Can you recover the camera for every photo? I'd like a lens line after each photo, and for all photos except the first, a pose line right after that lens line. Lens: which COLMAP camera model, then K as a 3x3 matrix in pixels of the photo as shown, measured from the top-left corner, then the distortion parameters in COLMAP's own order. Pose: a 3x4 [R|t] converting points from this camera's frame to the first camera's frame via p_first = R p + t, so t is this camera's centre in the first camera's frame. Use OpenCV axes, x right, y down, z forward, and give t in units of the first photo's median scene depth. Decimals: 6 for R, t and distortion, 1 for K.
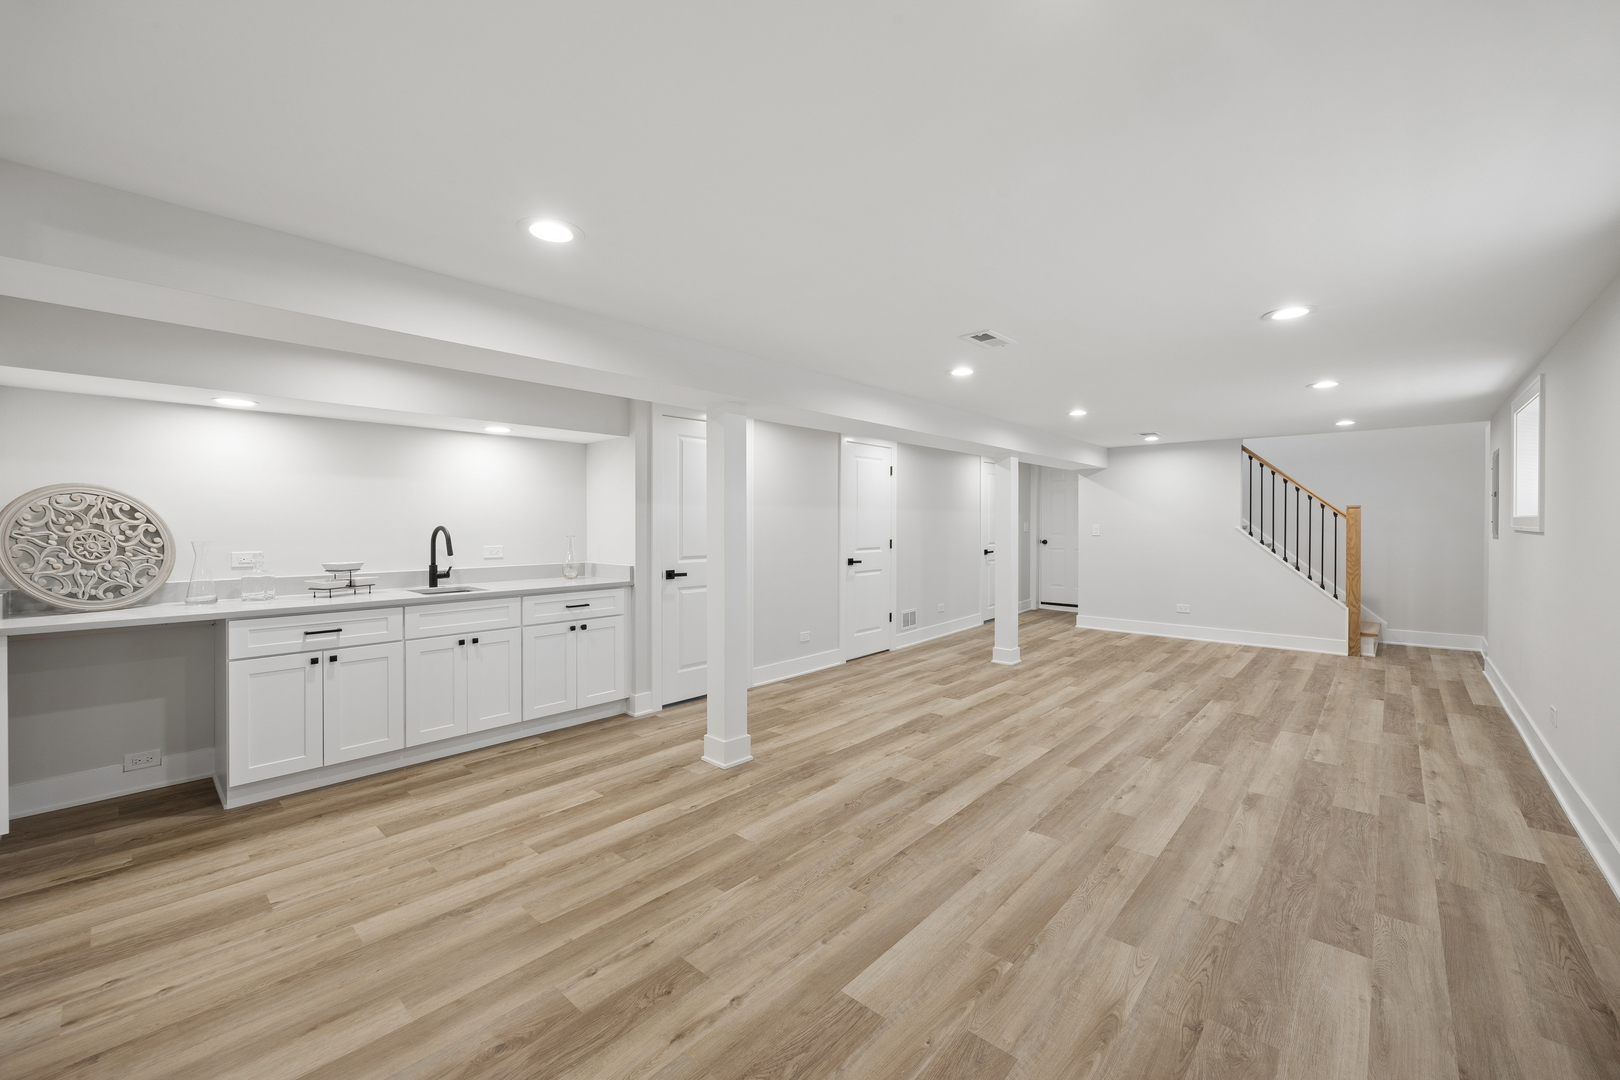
lens RADIAL K [[627.1, 0, 807.3], [0, 627.1, 526.9], [0, 0, 1]] dist [-0.001848, -0.001147]
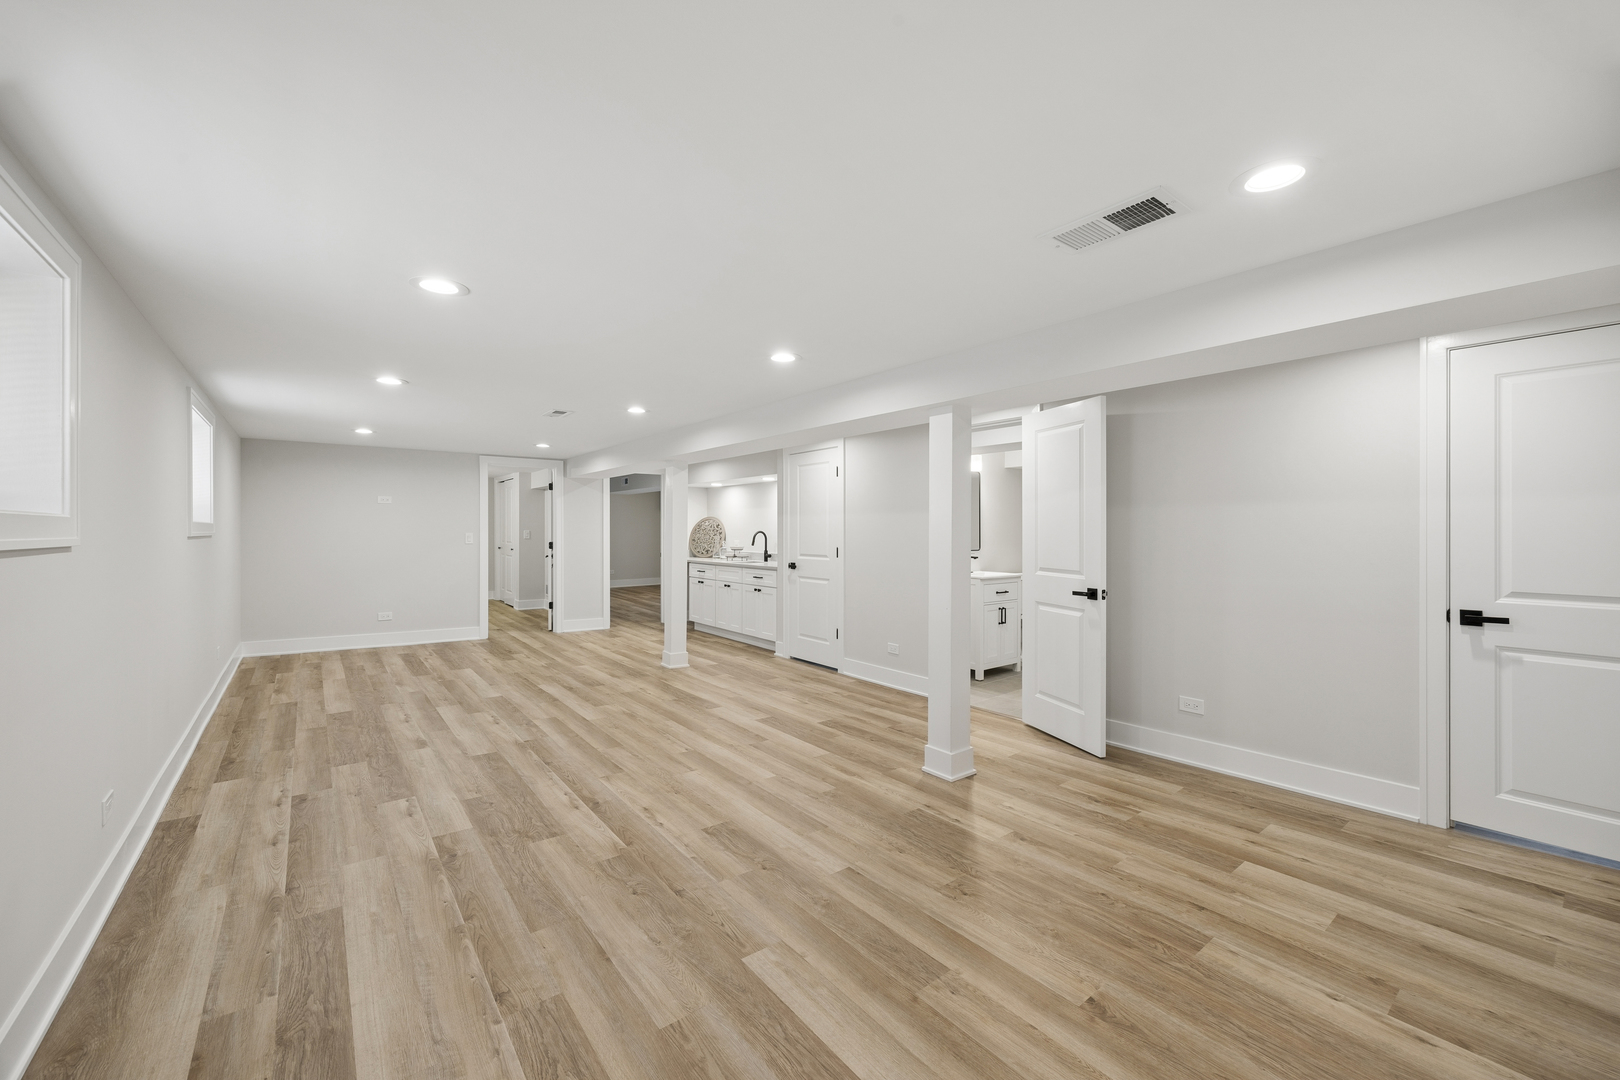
lens RADIAL K [[627.1, 0, 808.0], [0, 627.1, 533.7], [0, 0, 1]] dist [-0.001848, -0.001147]
pose [[-0.147098, 0.006517, -0.989101, 1.593003], [-0.007825, 0.999939, 0.007752, -0.009287], [0.989091, 0.008880, -0.147038, 1.685102]]
